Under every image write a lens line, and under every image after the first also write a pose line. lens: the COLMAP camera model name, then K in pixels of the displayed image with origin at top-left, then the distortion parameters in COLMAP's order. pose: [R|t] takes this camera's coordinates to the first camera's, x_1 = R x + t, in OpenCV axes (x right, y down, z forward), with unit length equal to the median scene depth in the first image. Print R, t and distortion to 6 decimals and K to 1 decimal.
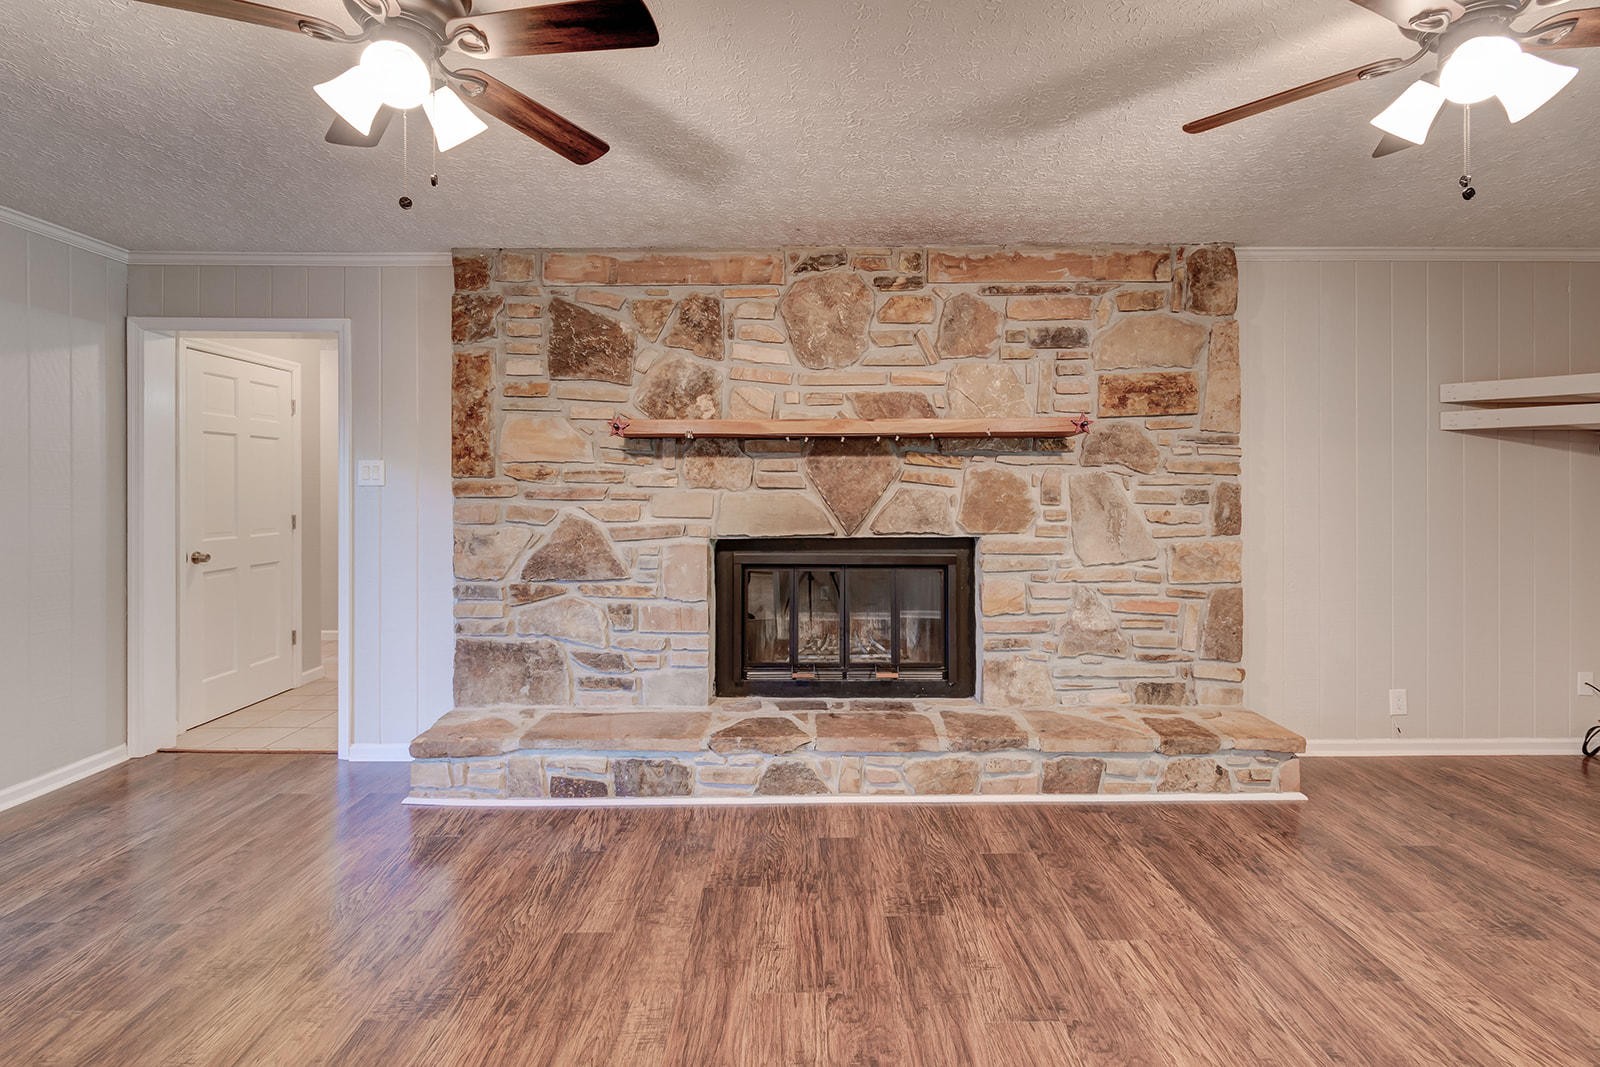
lens RADIAL K [[714.1, 0, 804.7], [0, 714.1, 485.9], [0, 0, 1]] dist [-0.000317, -0.000482]
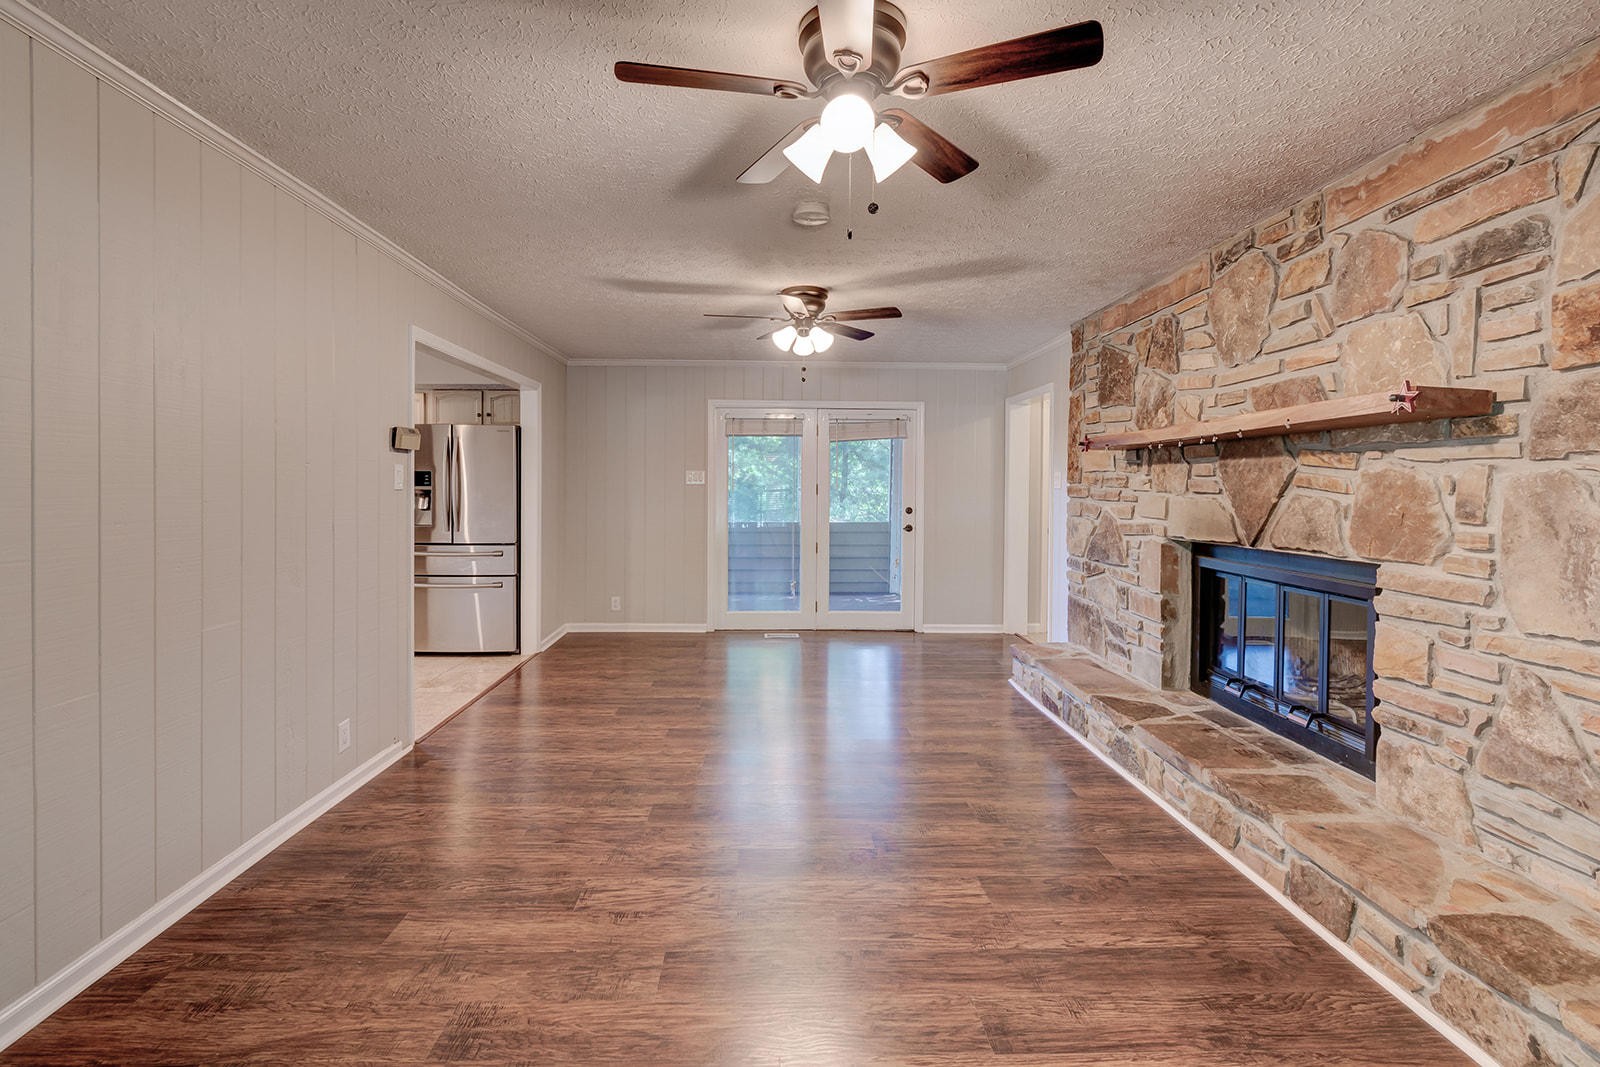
lens RADIAL K [[714.1, 0, 804.7], [0, 714.1, 485.9], [0, 0, 1]] dist [-0.000317, -0.000482]
pose [[0.051201, 0.000732, -0.998688, 0.935265], [0.000342, 1.000000, 0.000750, -0.007632], [0.998688, -0.000380, 0.051201, 0.390279]]
